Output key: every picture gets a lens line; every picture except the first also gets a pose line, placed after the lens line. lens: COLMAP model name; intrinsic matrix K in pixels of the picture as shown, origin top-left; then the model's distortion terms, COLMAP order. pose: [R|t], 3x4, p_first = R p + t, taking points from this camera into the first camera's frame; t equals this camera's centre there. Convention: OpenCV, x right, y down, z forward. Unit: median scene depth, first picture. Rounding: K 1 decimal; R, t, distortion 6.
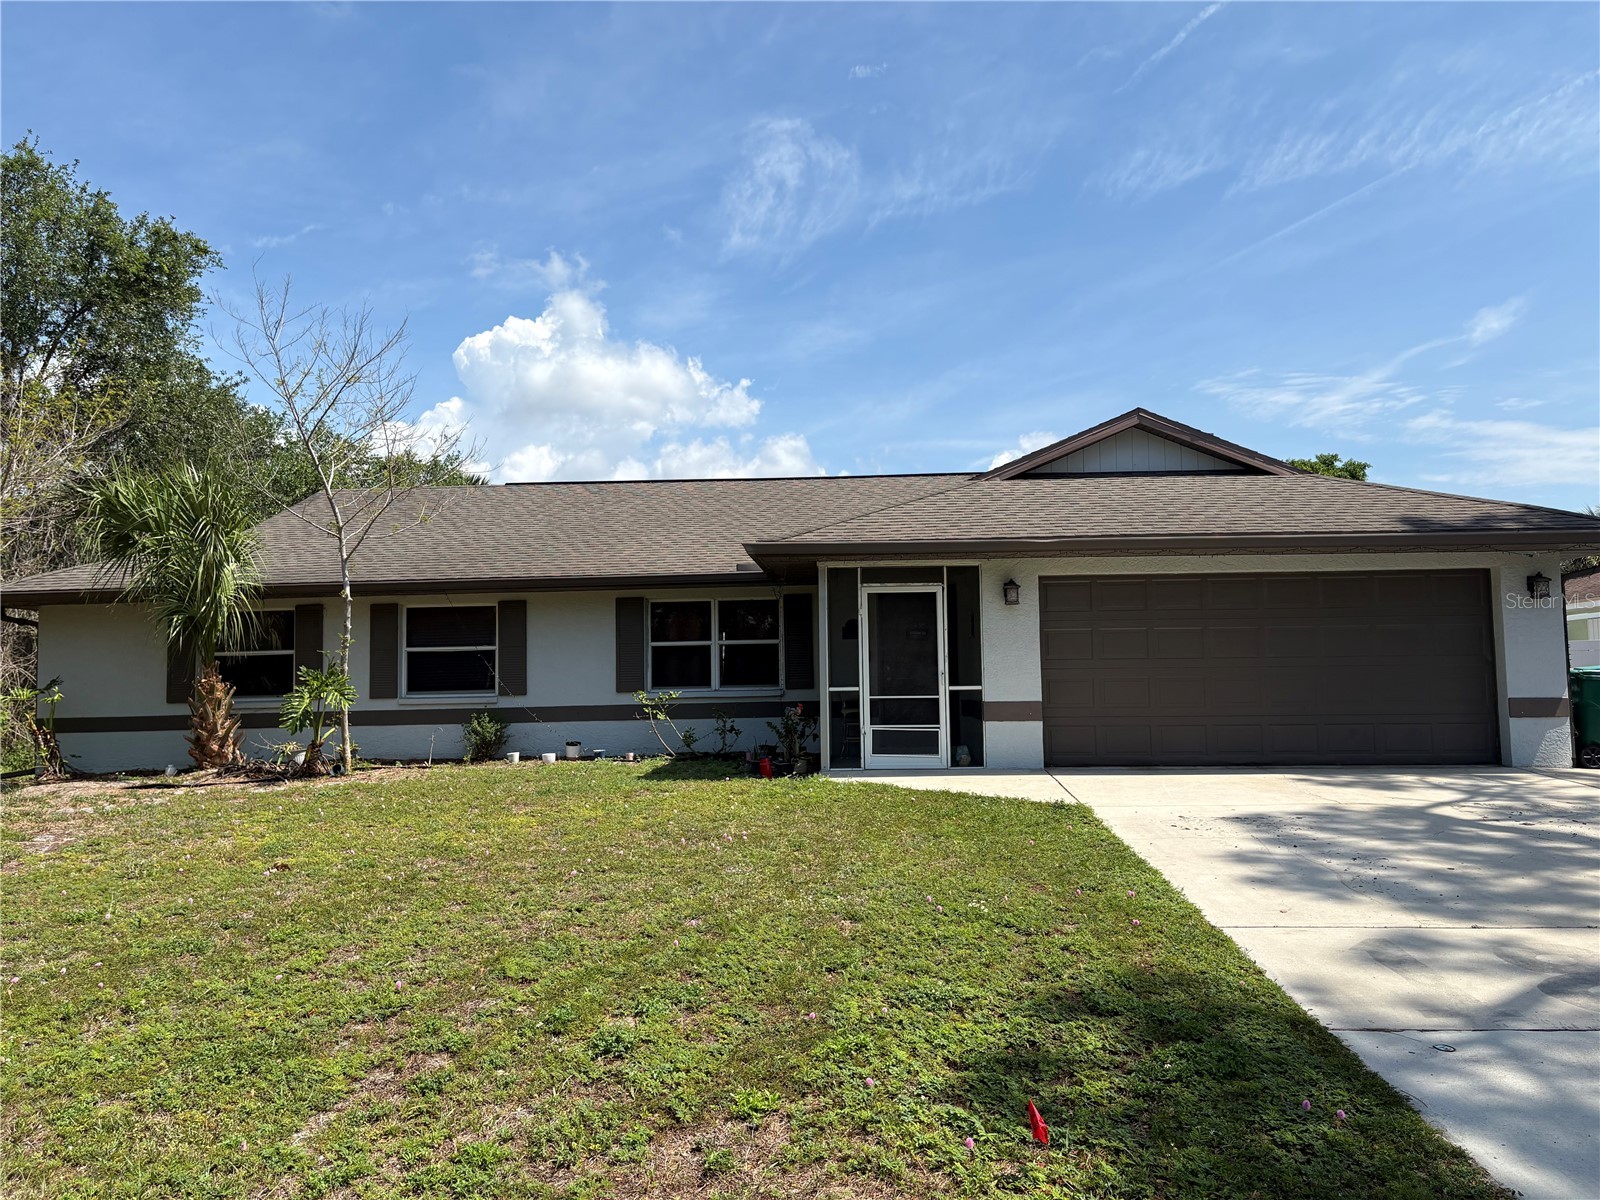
lens RADIAL K [[1236.6, 0, 796.5], [0, 1236.6, 590.5], [0, 0, 1]] dist [0.066622, -0.069517]
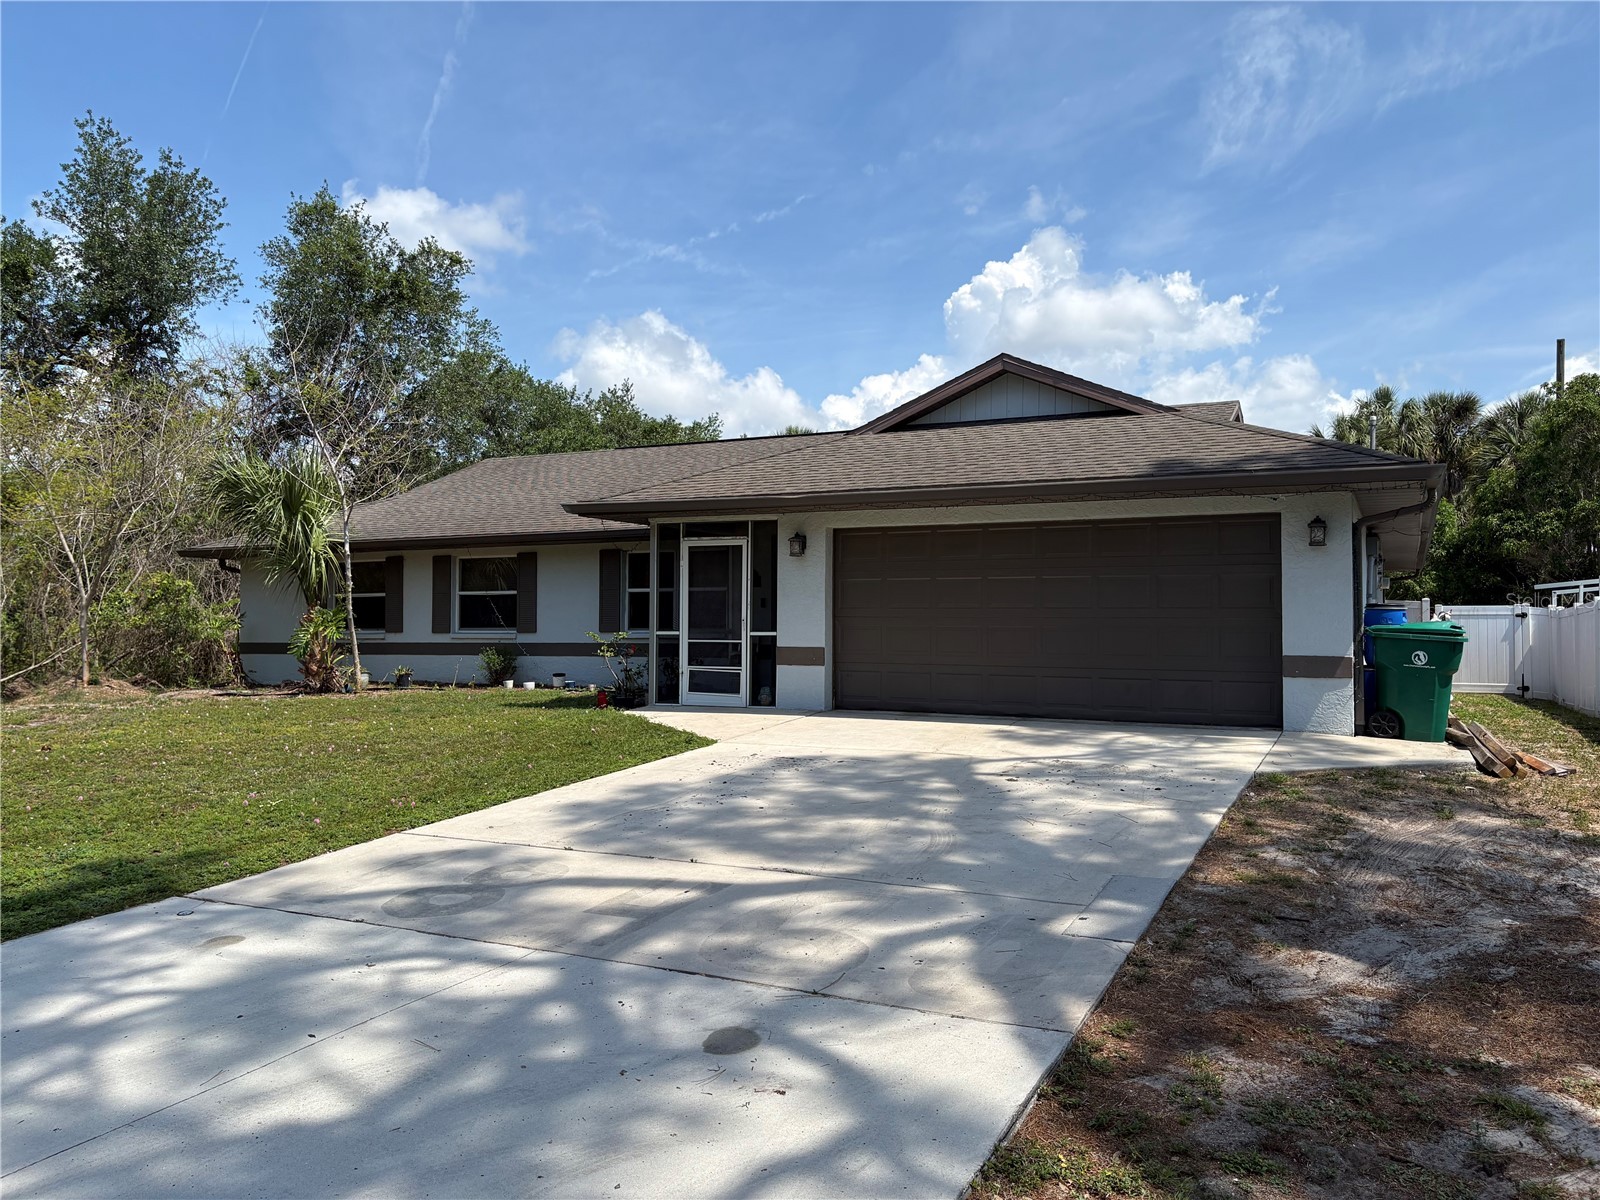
lens RADIAL K [[1225.0, 0, 774.6], [0, 1225.0, 604.7], [0, 0, 1]] dist [0.062762, -0.062712]
pose [[0.914922, 0.010265, -0.403500, 0.457780], [0.013671, 0.998315, 0.056396, -0.005253], [0.403399, -0.057114, 0.913240, 0.025529]]
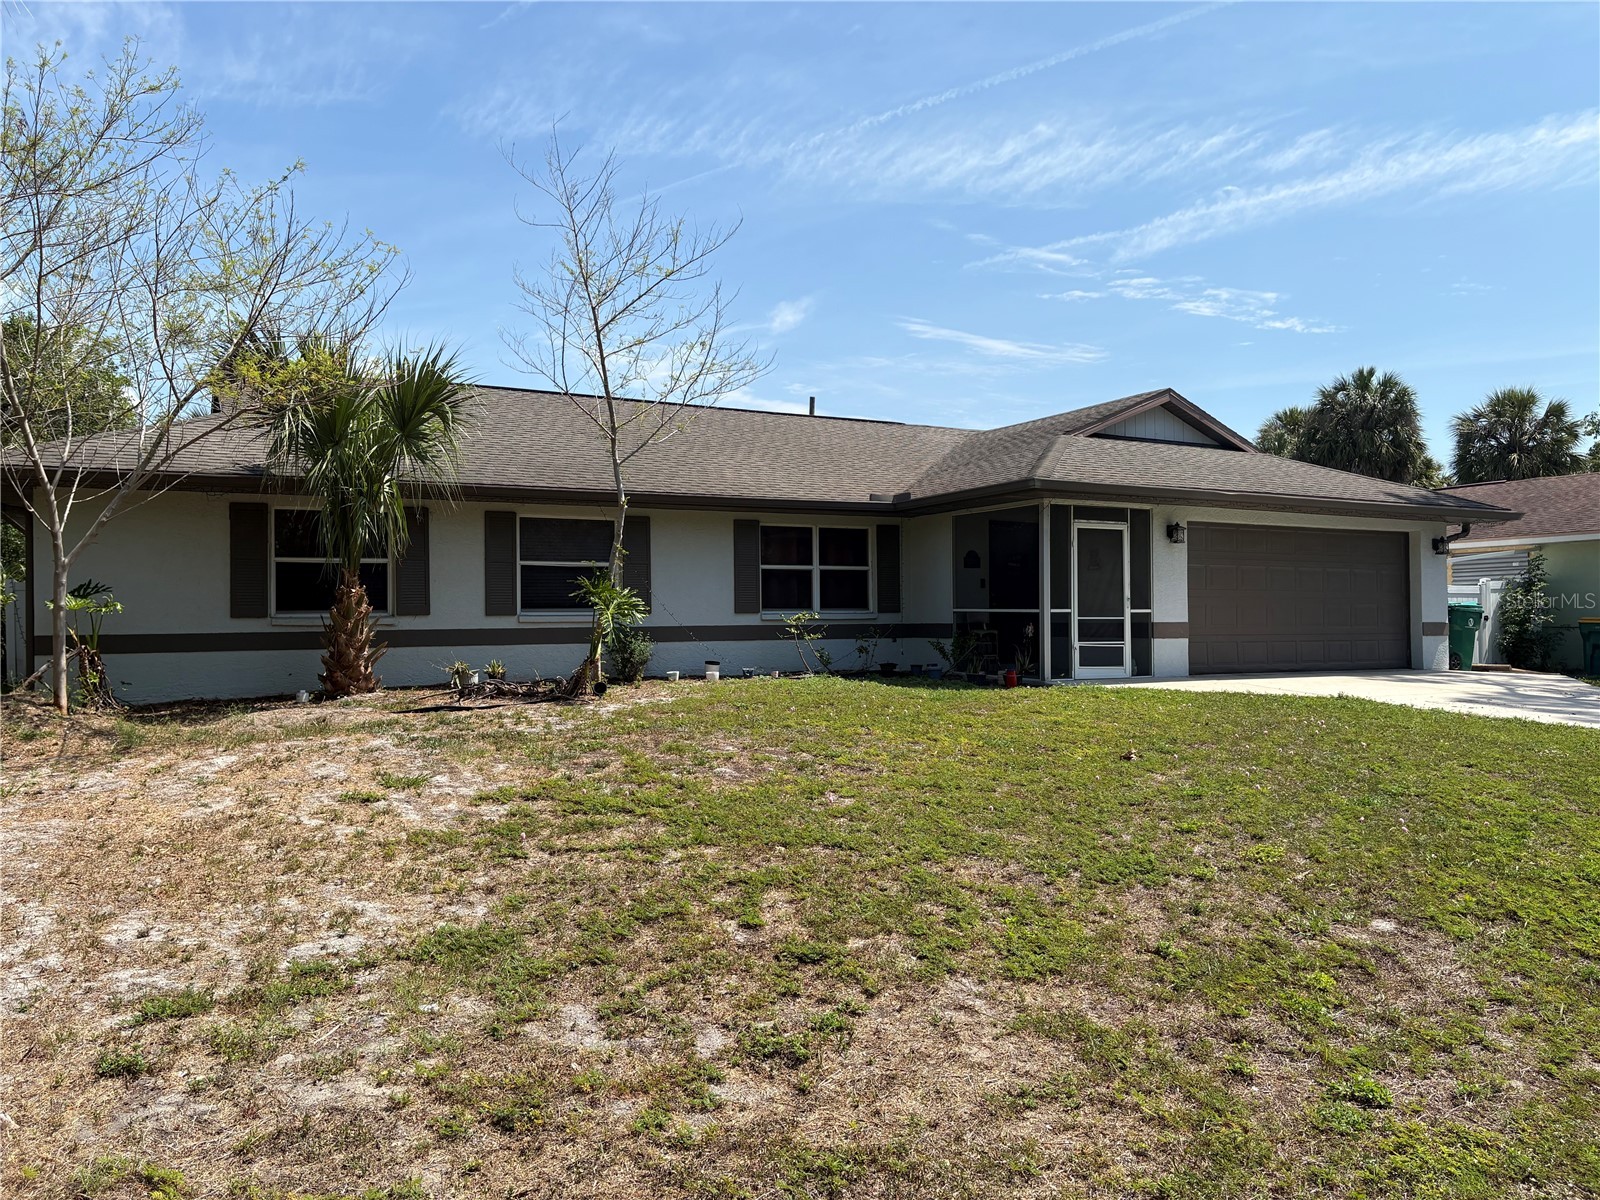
lens RADIAL K [[1225.0, 0, 774.6], [0, 1225.0, 604.7], [0, 0, 1]] dist [0.062762, -0.062712]
pose [[0.856002, 0.016943, 0.516695, -0.623568], [-0.048015, 0.997748, 0.046829, 0.026743], [-0.514738, -0.064894, 0.854888, 0.130019]]
